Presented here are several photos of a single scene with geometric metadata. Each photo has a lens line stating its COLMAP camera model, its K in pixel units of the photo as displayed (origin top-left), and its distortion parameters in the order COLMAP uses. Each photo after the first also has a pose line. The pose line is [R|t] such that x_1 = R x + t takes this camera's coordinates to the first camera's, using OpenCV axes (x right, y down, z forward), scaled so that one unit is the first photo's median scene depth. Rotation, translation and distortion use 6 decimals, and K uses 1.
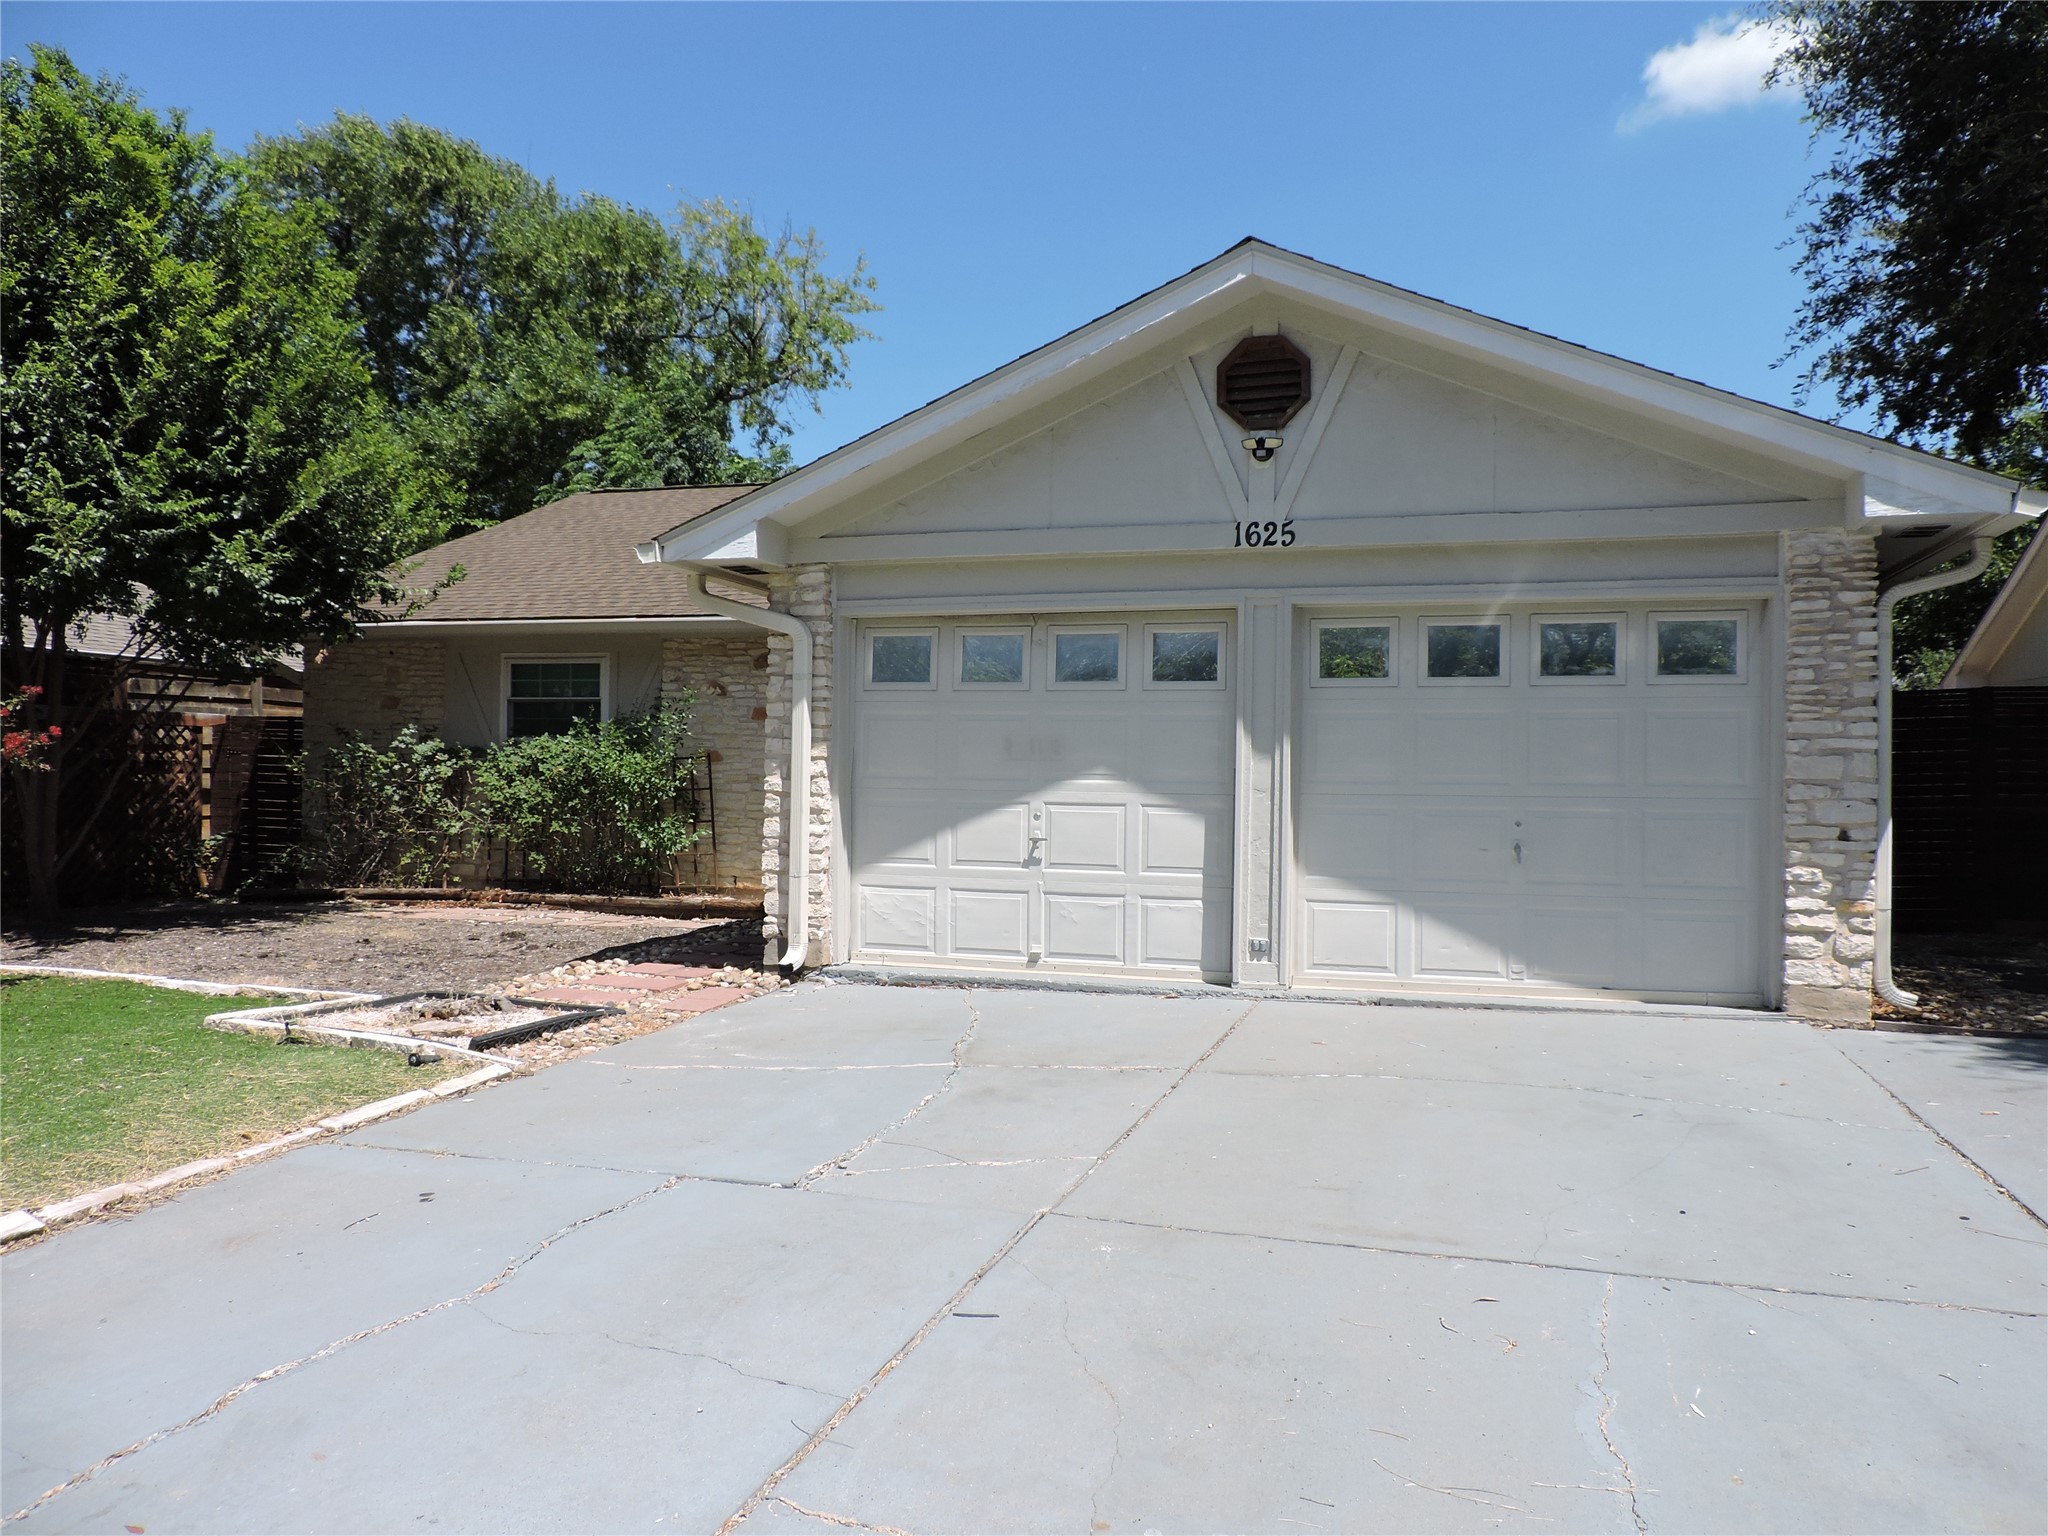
lens RADIAL K [[1462.4, 0, 1024.0], [0, 1462.4, 768.0], [0, 0, 1]] dist [-0.023526, 0.001173]
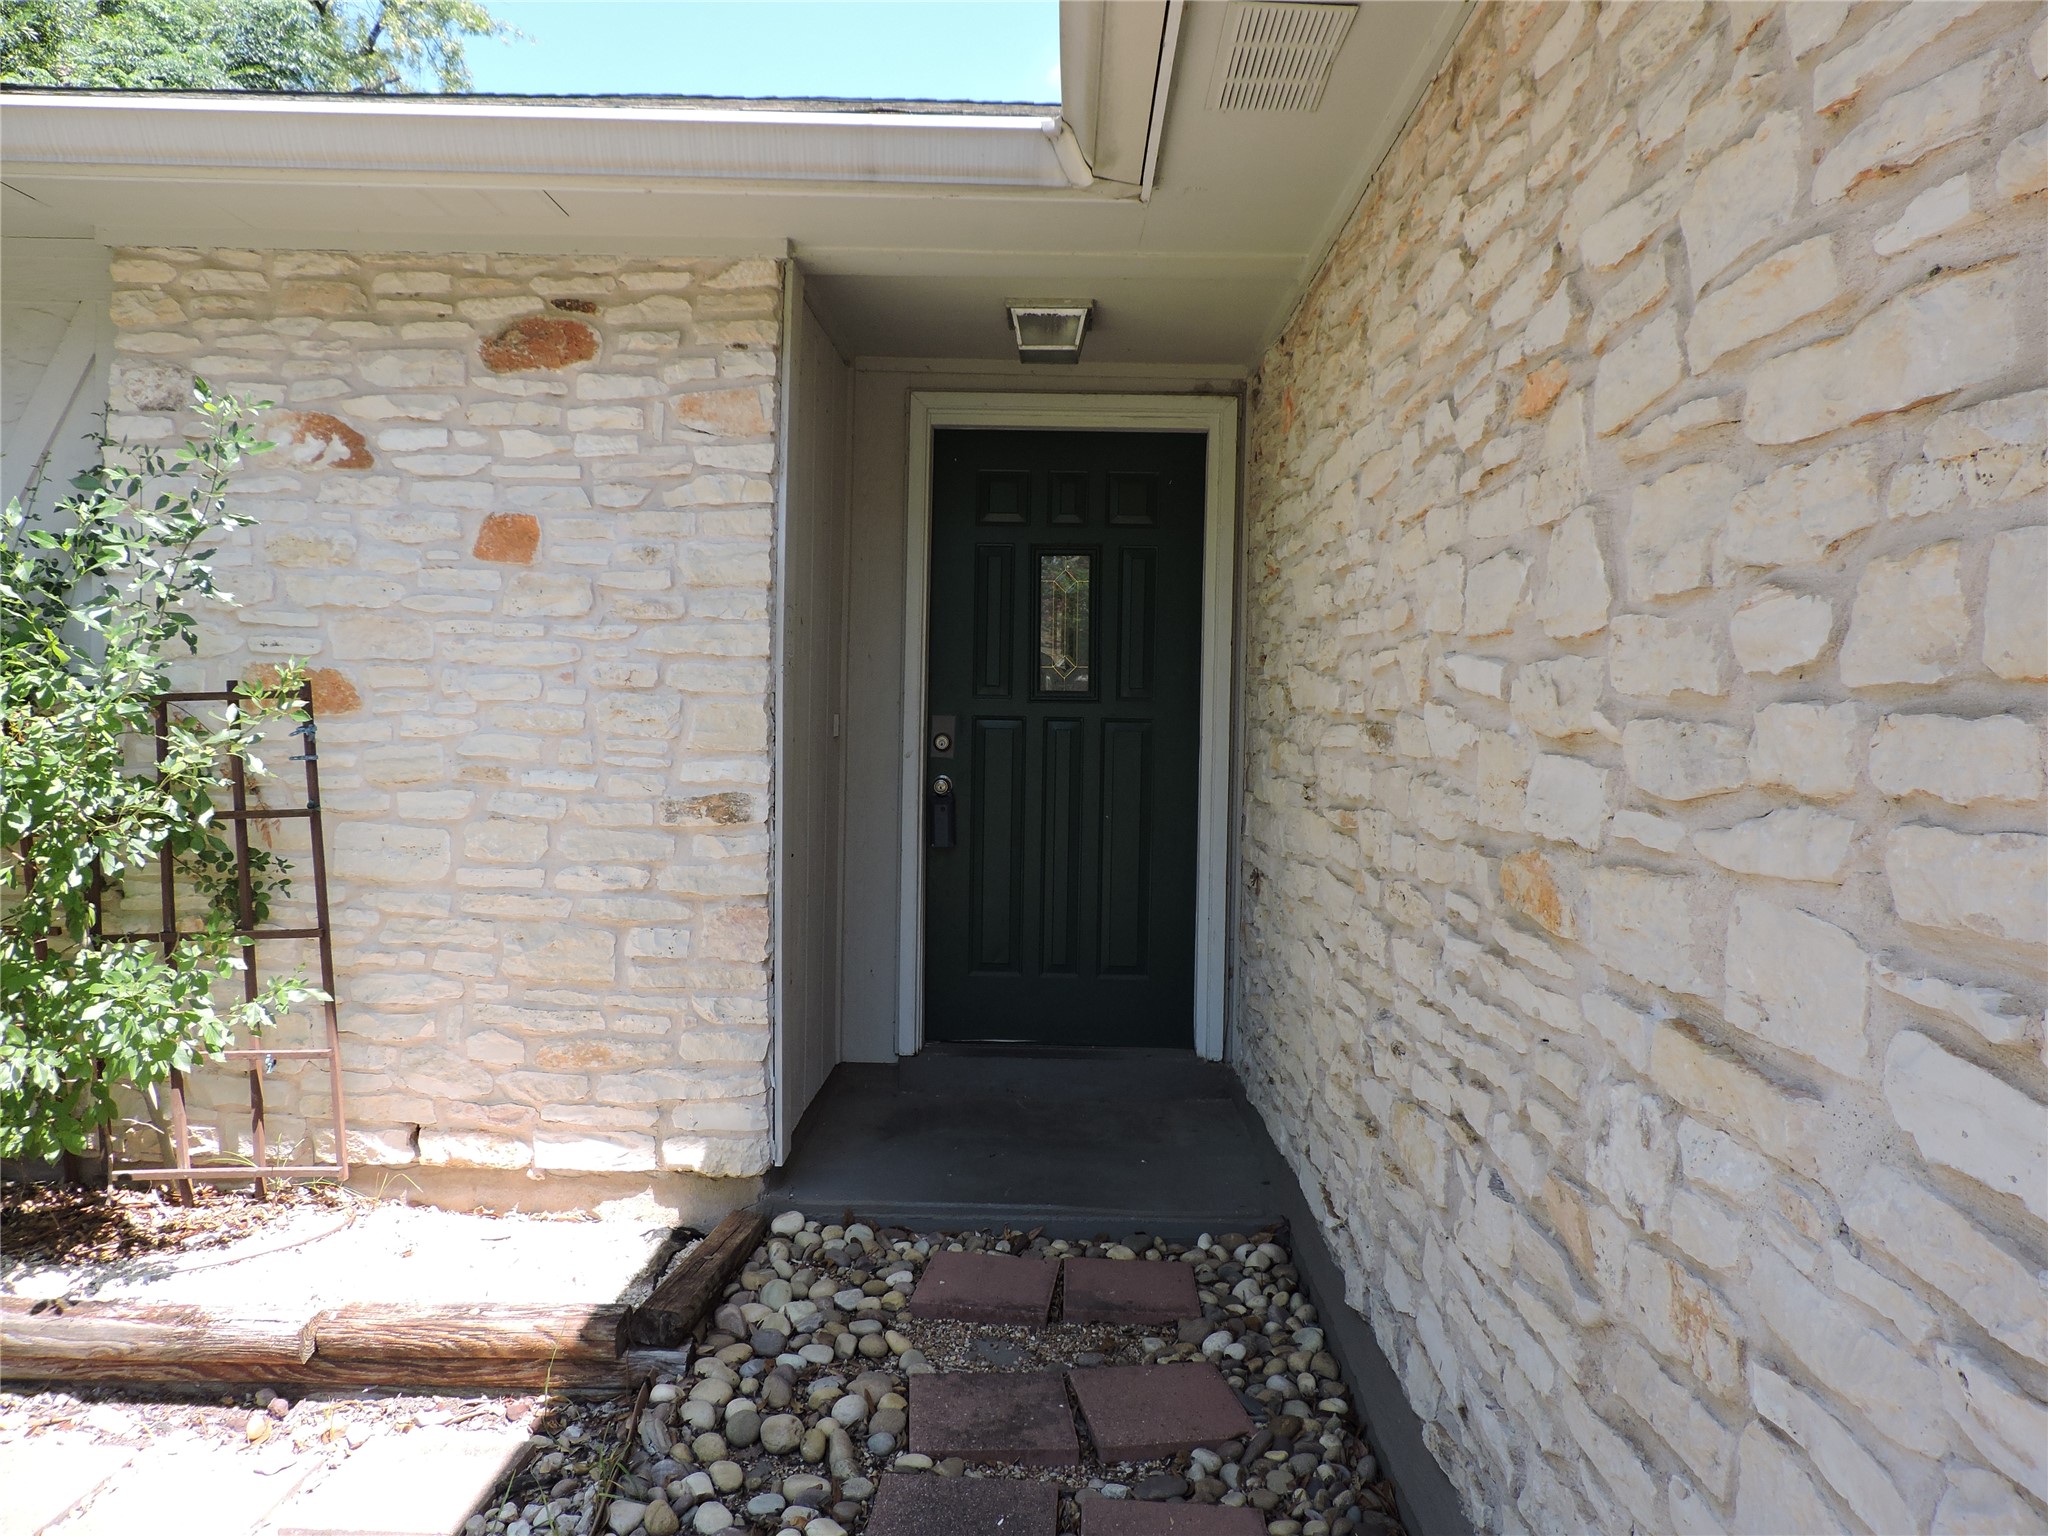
lens RADIAL K [[1462.4, 0, 1024.0], [0, 1462.4, 768.0], [0, 0, 1]] dist [-0.023526, 0.001173]
pose [[0.959522, -0.002485, 0.281624, -0.163758], [-0.013663, 0.998373, 0.055360, -0.010484], [-0.281303, -0.056967, 0.957927, 0.704726]]
